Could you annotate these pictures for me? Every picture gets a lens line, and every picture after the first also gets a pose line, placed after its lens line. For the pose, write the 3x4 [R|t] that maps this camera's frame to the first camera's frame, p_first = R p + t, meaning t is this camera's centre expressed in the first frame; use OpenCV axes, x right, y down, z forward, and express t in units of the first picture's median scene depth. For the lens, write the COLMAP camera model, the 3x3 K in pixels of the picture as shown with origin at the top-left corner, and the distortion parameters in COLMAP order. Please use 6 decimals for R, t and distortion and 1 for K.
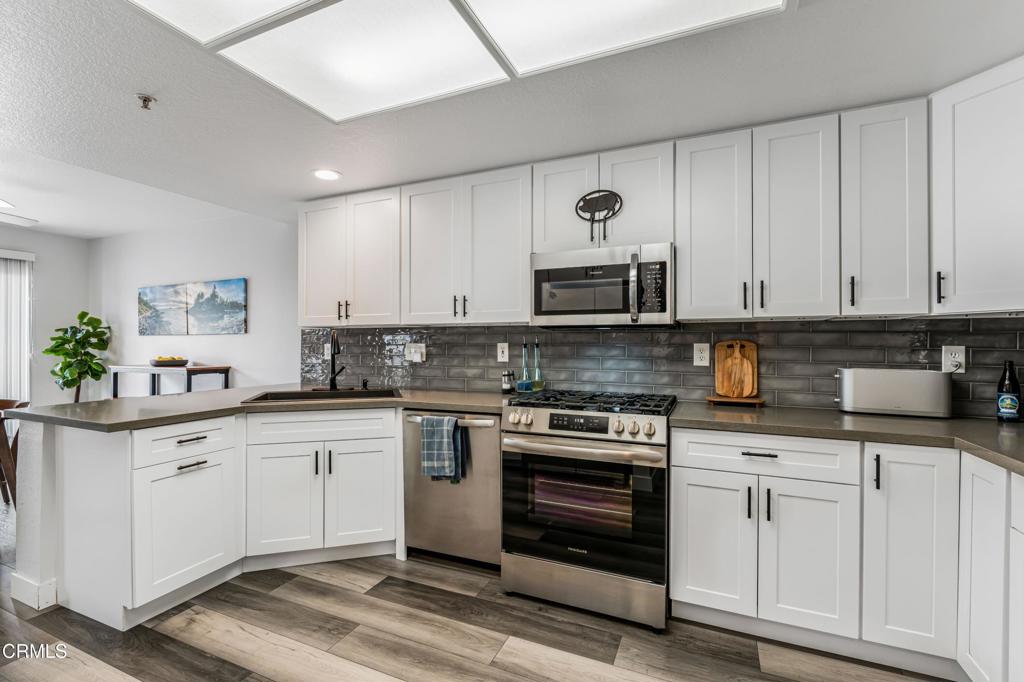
lens RADIAL K [[460.2, 0, 512.0], [0, 460.2, 341.0], [0, 0, 1]] dist [-0.001508, -0.000107]
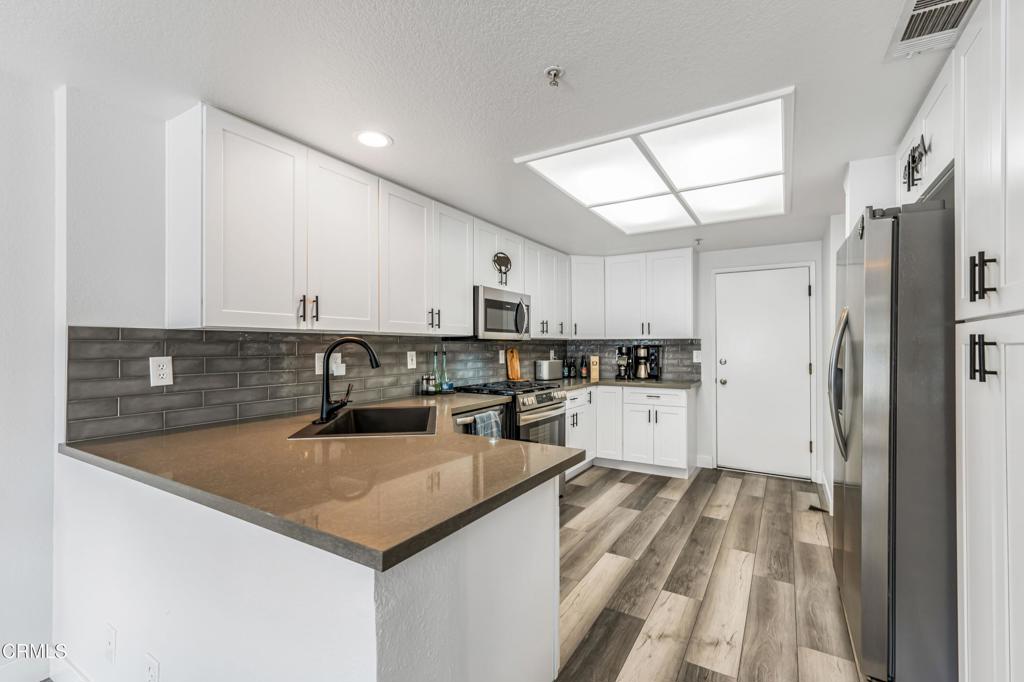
lens RADIAL K [[457.1, 0, 512.0], [0, 457.1, 341.0], [0, 0, 1]] dist [0.025261, -0.000244]
pose [[0.120165, 0.010521, 0.992698, -1.195234], [-0.004295, 0.999940, -0.010078, -0.011955], [-0.992745, -0.003053, 0.120203, 0.696272]]
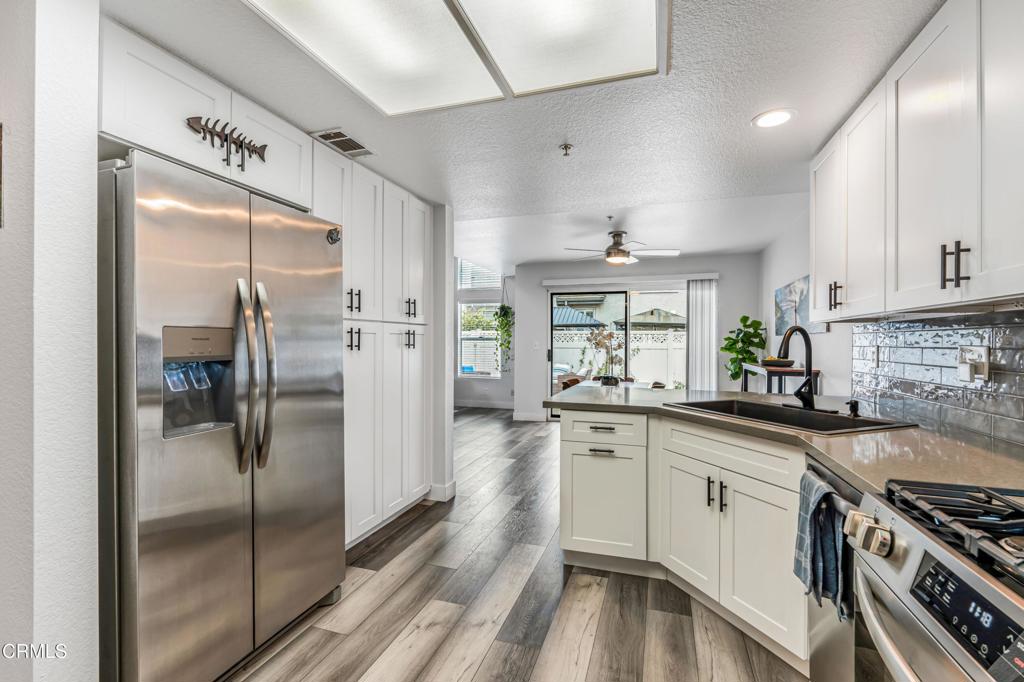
lens RADIAL K [[460.2, 0, 512.0], [0, 460.2, 341.0], [0, 0, 1]] dist [-0.001508, -0.000107]
pose [[0.093671, 0.000699, -0.995603, 0.313873], [-0.001008, 0.999999, 0.000607, 0.000201], [0.995603, 0.000947, 0.093671, 0.523963]]
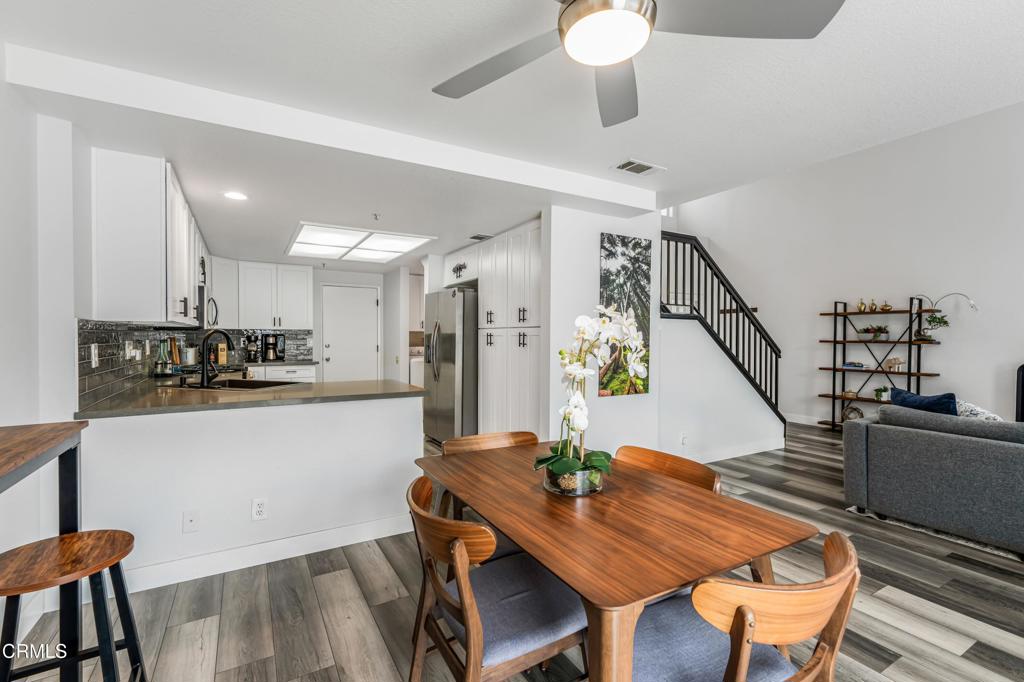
lens RADIAL K [[460.2, 0, 512.0], [0, 460.2, 341.0], [0, 0, 1]] dist [-0.001508, -0.000107]
pose [[-0.807146, -0.010960, 0.590250, -1.751484], [-0.006448, 0.999932, 0.009750, -0.012784], [-0.590316, 0.004064, -0.807162, 1.623641]]
